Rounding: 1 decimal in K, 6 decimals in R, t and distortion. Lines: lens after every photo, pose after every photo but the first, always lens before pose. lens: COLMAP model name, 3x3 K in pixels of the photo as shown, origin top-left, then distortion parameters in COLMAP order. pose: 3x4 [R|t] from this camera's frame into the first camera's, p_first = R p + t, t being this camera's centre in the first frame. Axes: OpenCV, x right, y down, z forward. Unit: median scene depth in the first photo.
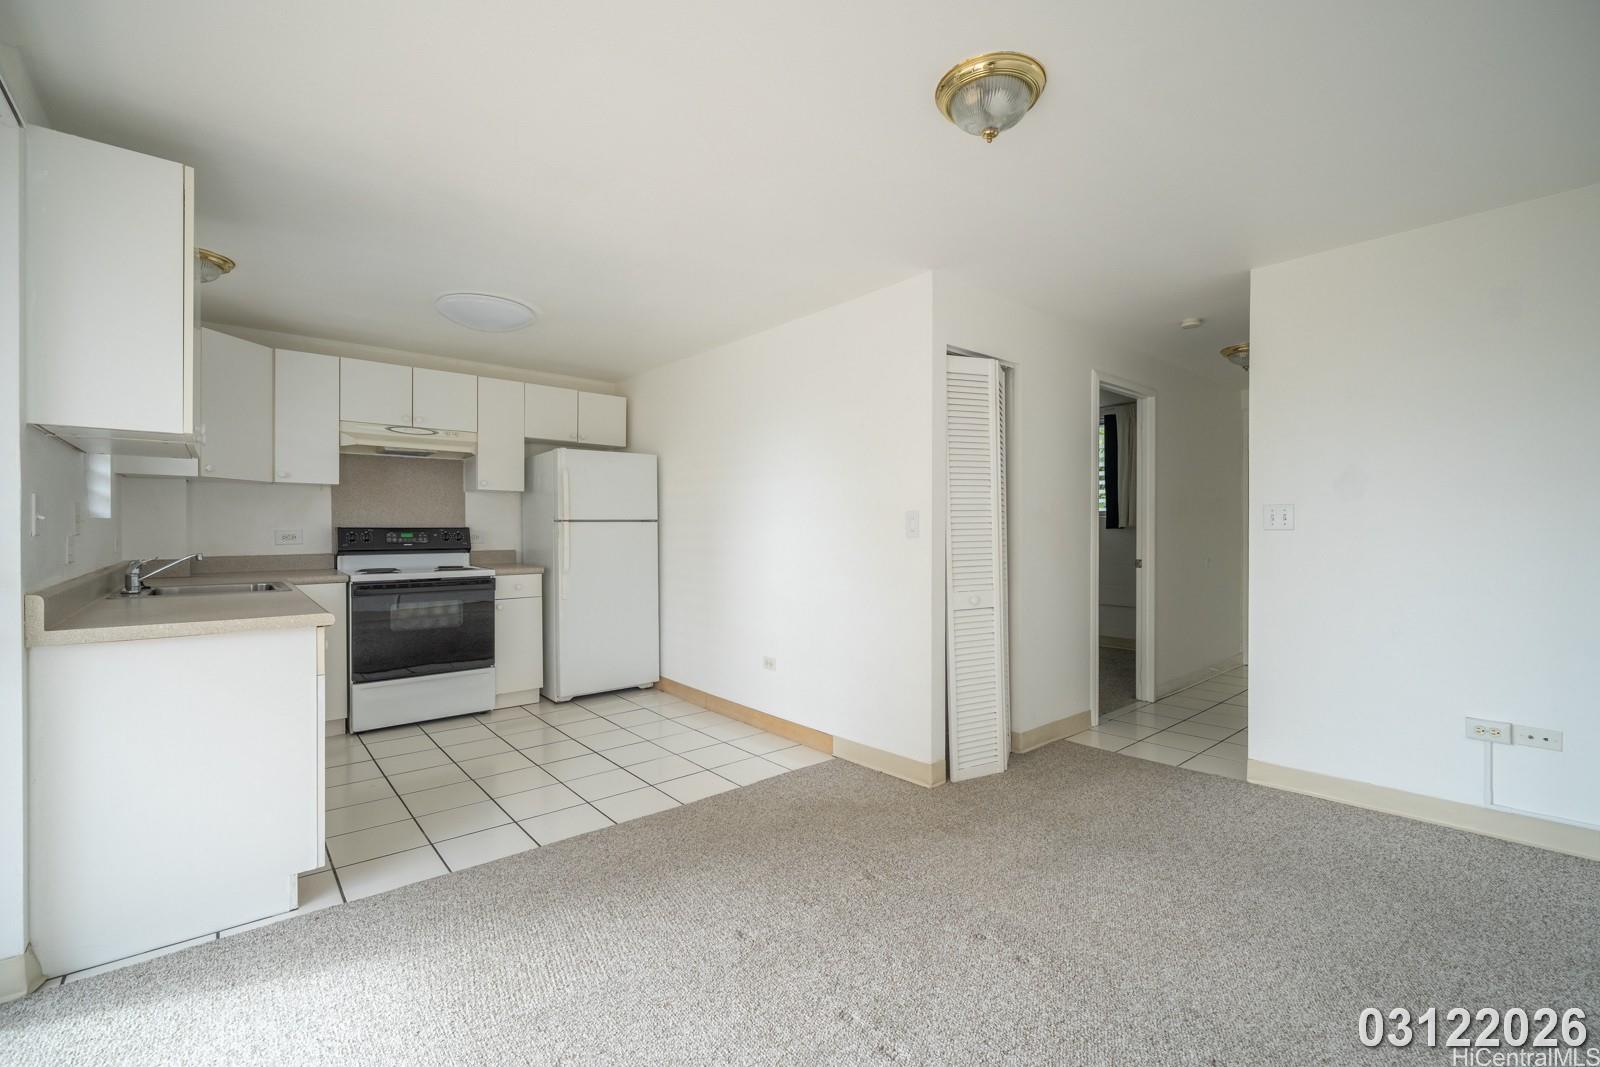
lens RADIAL K [[680.1, 0, 789.2], [0, 680.1, 530.8], [0, 0, 1]] dist [-0.000164, 0.000280]
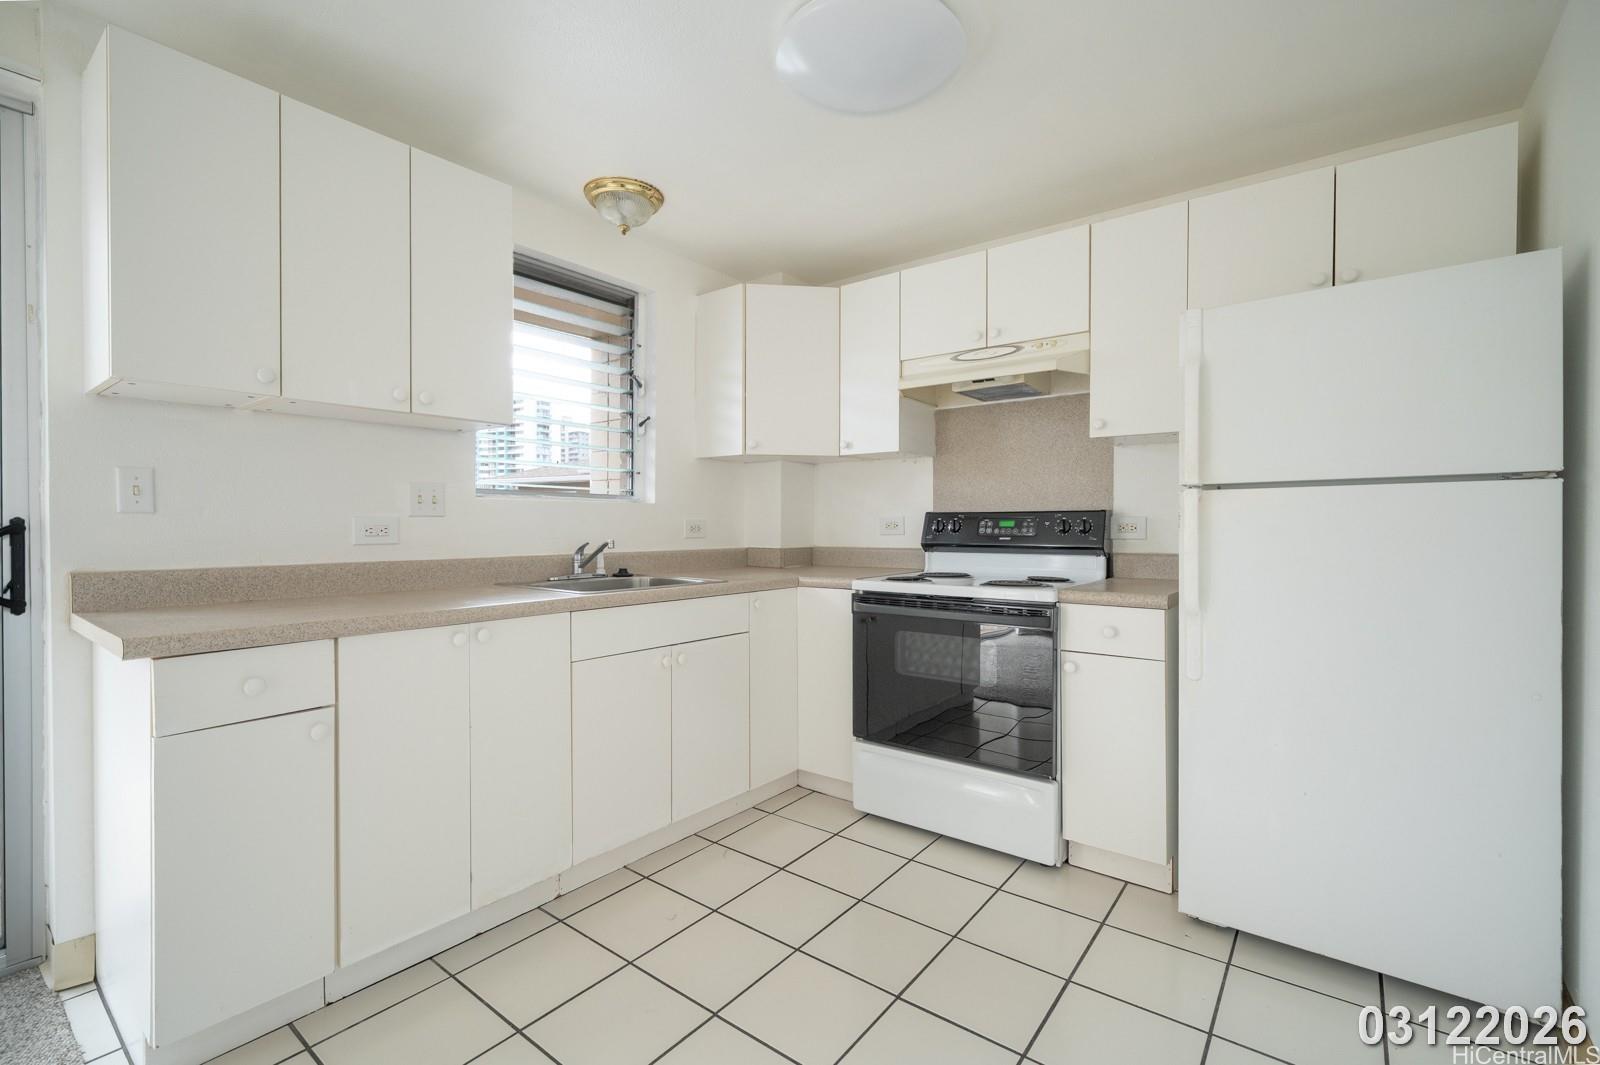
lens RADIAL K [[702.5, 0, 800.0], [0, 702.5, 532.5], [0, 0, 1]] dist [-0.000717, 0.000029]
pose [[0.207541, 0.010132, -0.978174, 0.034754], [-0.002215, 0.999949, 0.009888, 0.009031], [0.978224, 0.000115, 0.207553, 0.715817]]
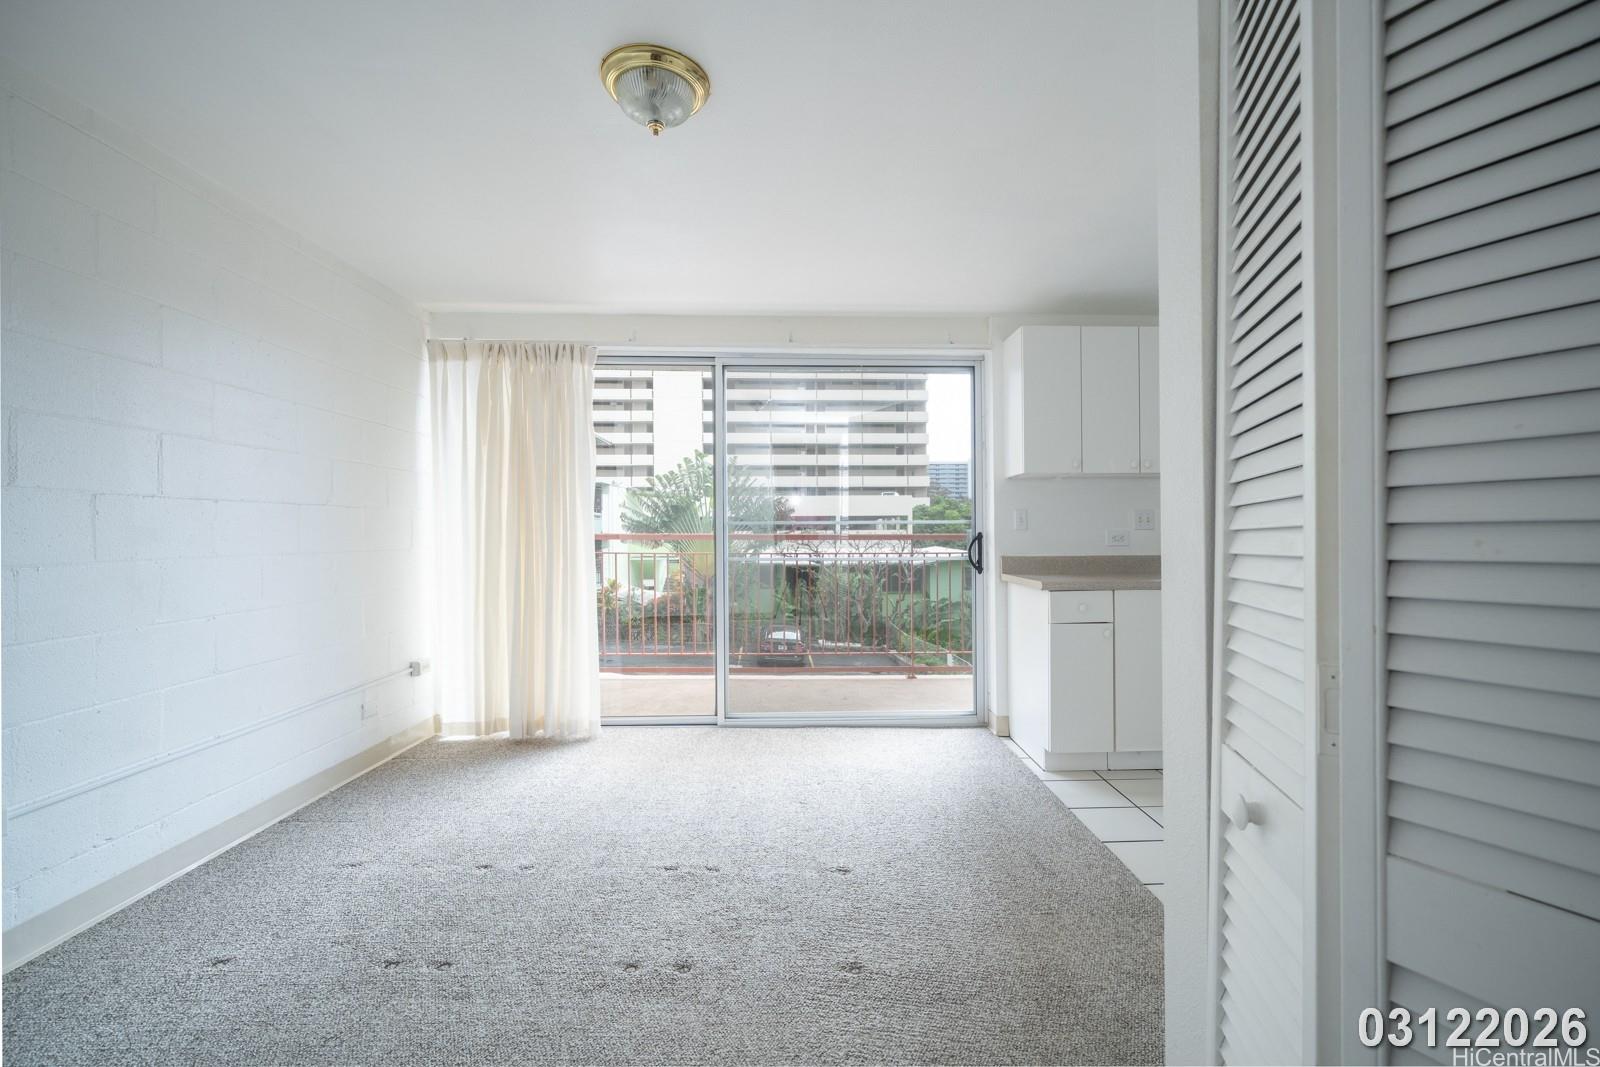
lens RADIAL K [[696.4, 0, 829.6], [0, 696.4, 529.9], [0, 0, 1]] dist [-0.001550, 0.000057]
pose [[-0.596417, 0.001528, -0.802673, 0.414027], [0.005033, 0.999986, -0.001837, 0.002896], [0.802659, -0.005136, -0.596416, 0.757987]]
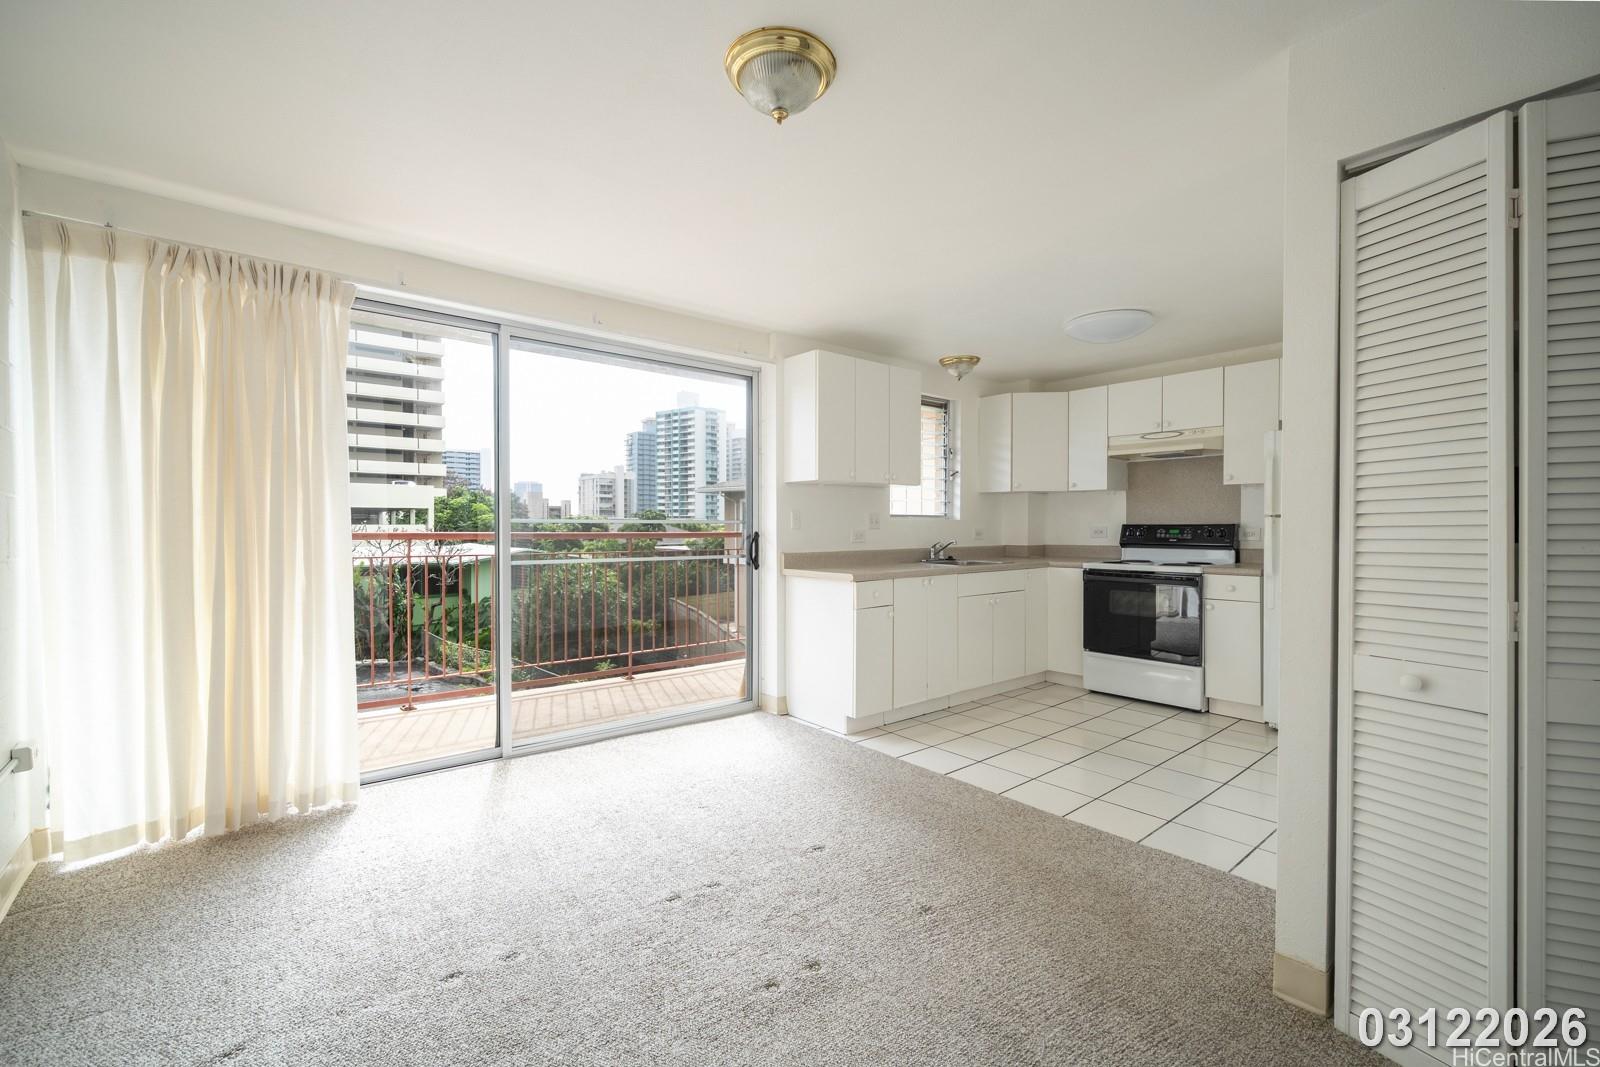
lens RADIAL K [[689.8, 0, 822.7], [0, 689.8, 534.6], [0, 0, 1]] dist [-0.000877, 0.000127]
pose [[0.025930, 0.013277, -0.999576, 0.543656], [-0.000474, 0.999912, 0.013270, -0.002917], [0.999664, 0.000130, 0.025934, 0.438309]]
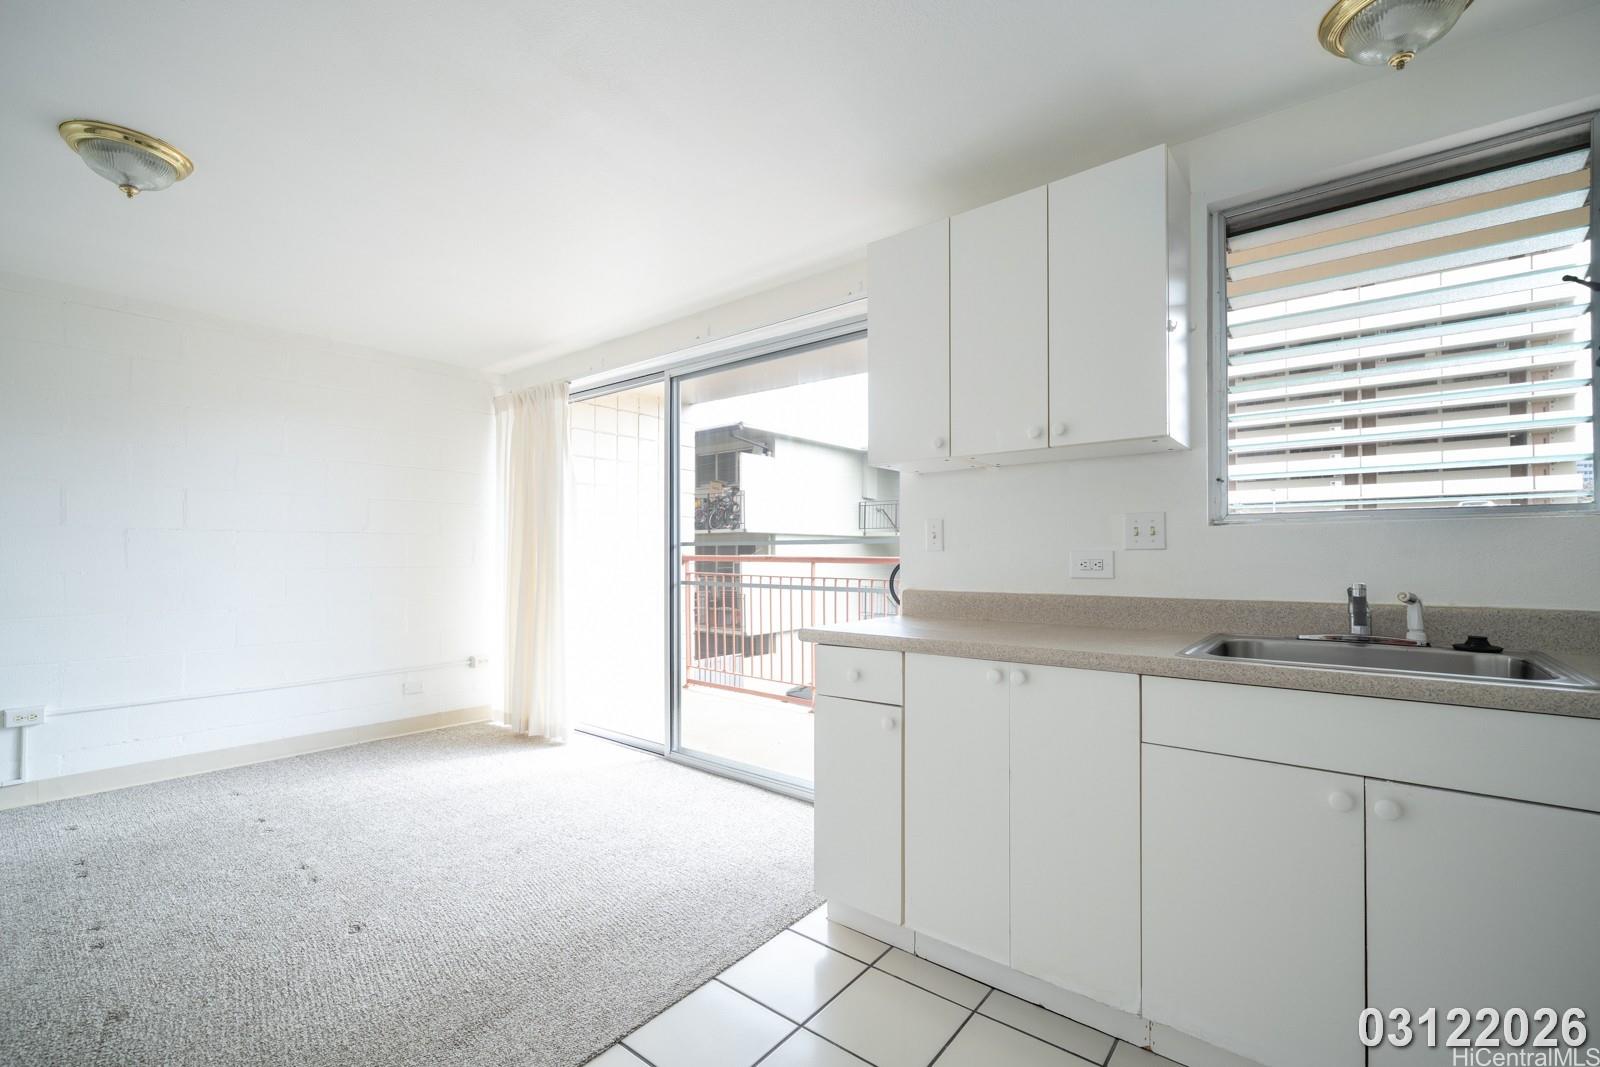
lens RADIAL K [[690.5, 0, 816.3], [0, 690.5, 553.4], [0, 0, 1]] dist [-0.000332, -0.000405]
pose [[-0.979518, 0.000033, -0.201355, -0.229784], [0.001096, 0.999986, -0.005167, 0.007635], [0.201352, -0.005282, -0.979505, 0.974910]]
